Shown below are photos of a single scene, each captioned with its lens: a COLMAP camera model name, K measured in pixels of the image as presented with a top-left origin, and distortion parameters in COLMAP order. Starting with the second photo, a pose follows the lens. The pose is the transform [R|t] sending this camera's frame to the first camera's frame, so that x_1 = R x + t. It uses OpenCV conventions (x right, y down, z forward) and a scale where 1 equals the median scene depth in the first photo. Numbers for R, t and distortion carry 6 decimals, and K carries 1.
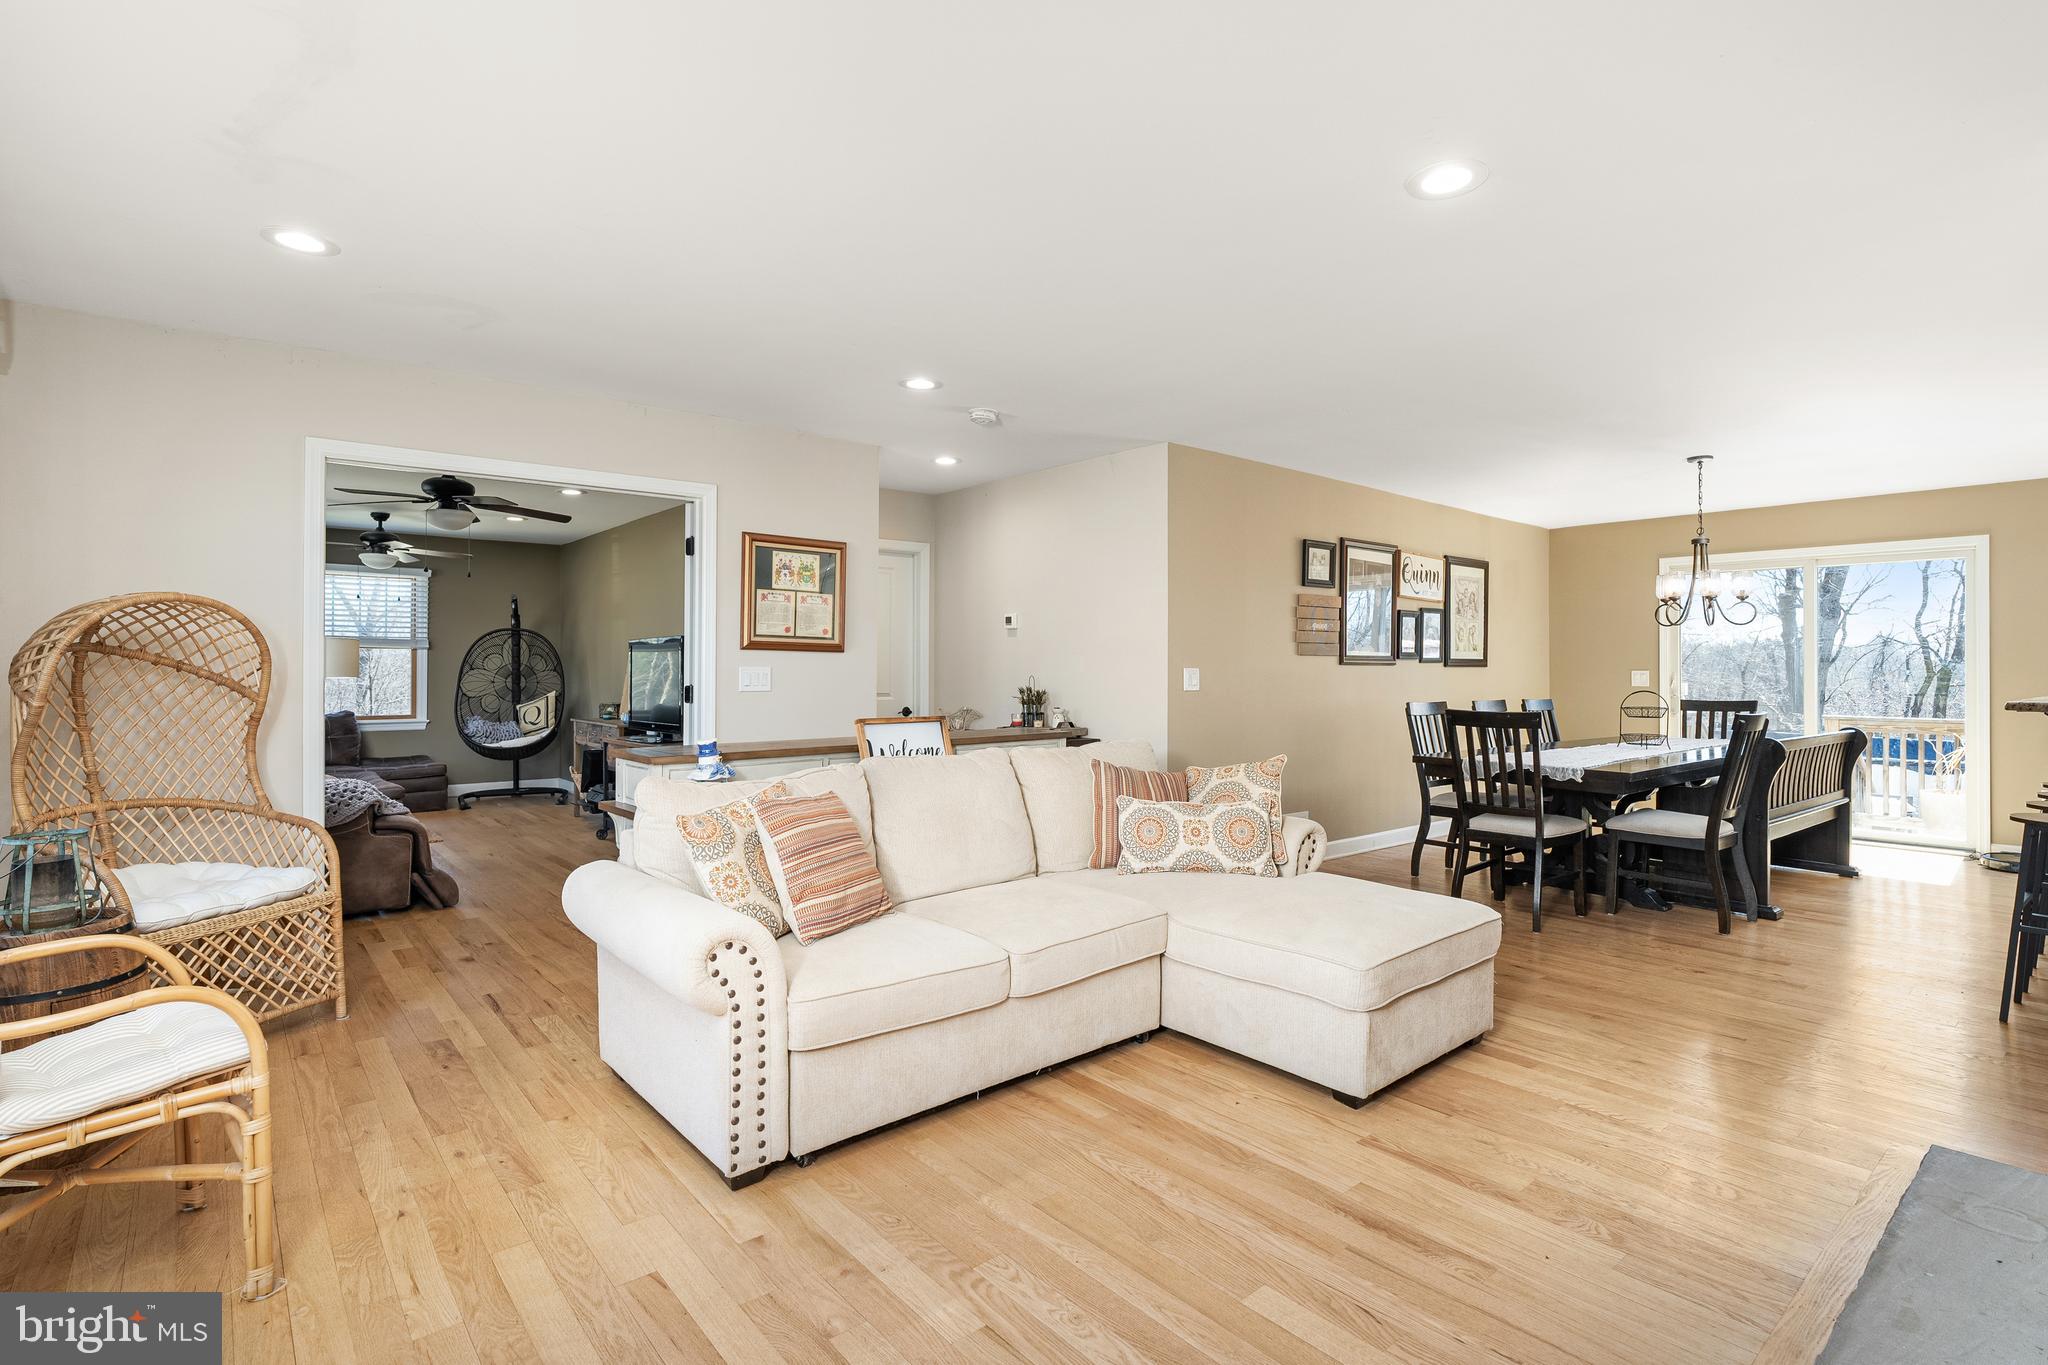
lens RADIAL K [[995.9, 0, 1018.6], [0, 995.9, 666.7], [0, 0, 1]] dist [-0.009546, 0.003913]
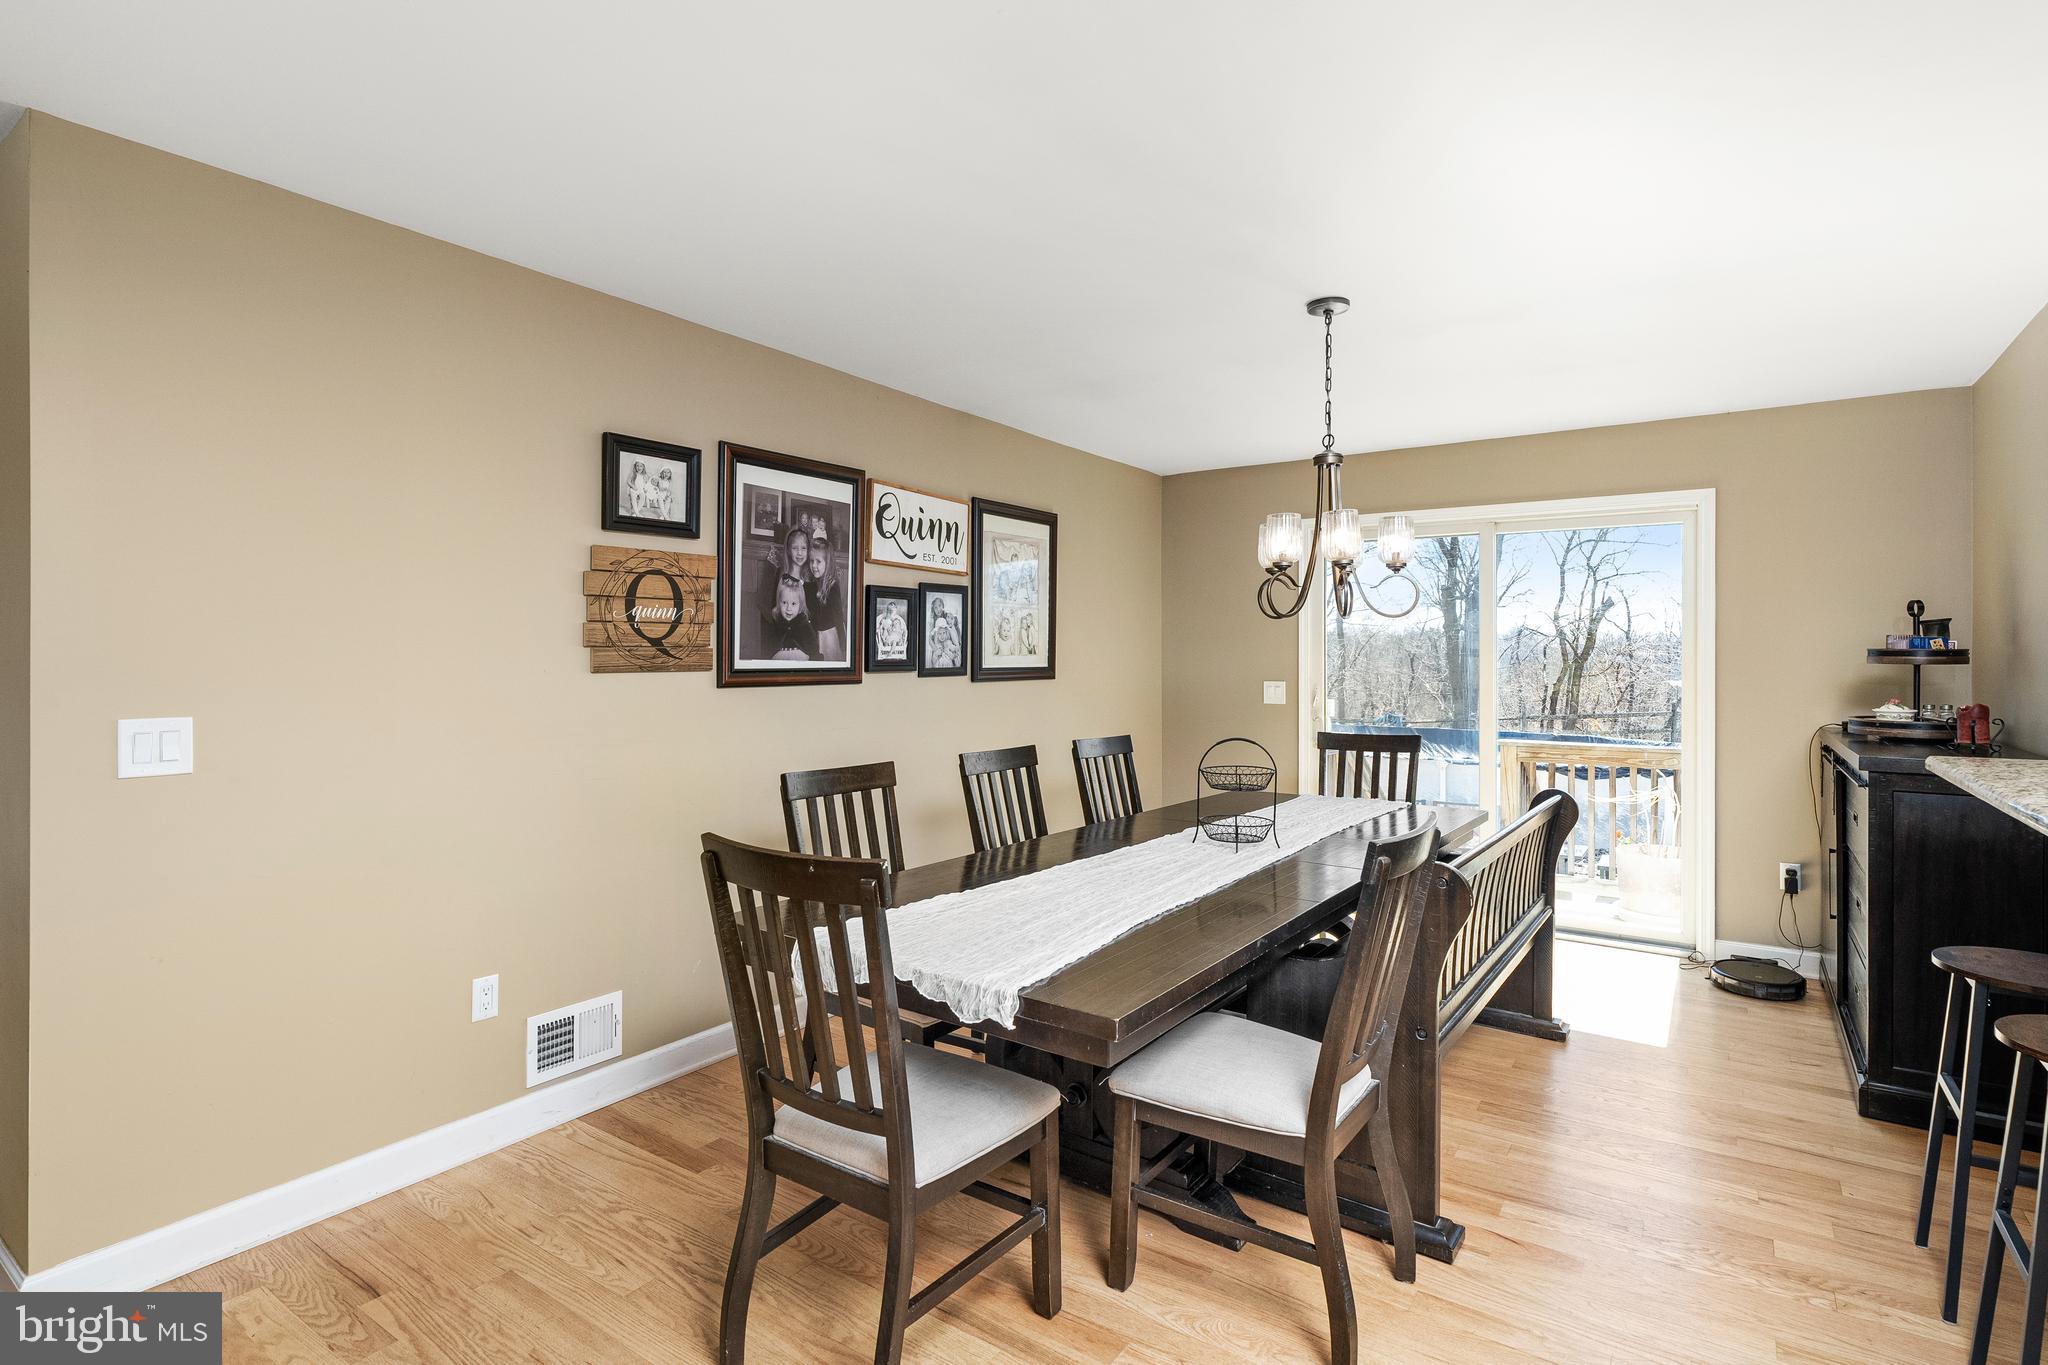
lens RADIAL K [[995.9, 0, 1020.5], [0, 995.9, 664.0], [0, 0, 1]] dist [-0.009546, 0.003913]
pose [[0.967552, -0.003785, 0.252643, 0.343673], [0.000815, 0.999929, 0.011862, -0.020324], [-0.252670, -0.011271, 0.967487, 0.458958]]
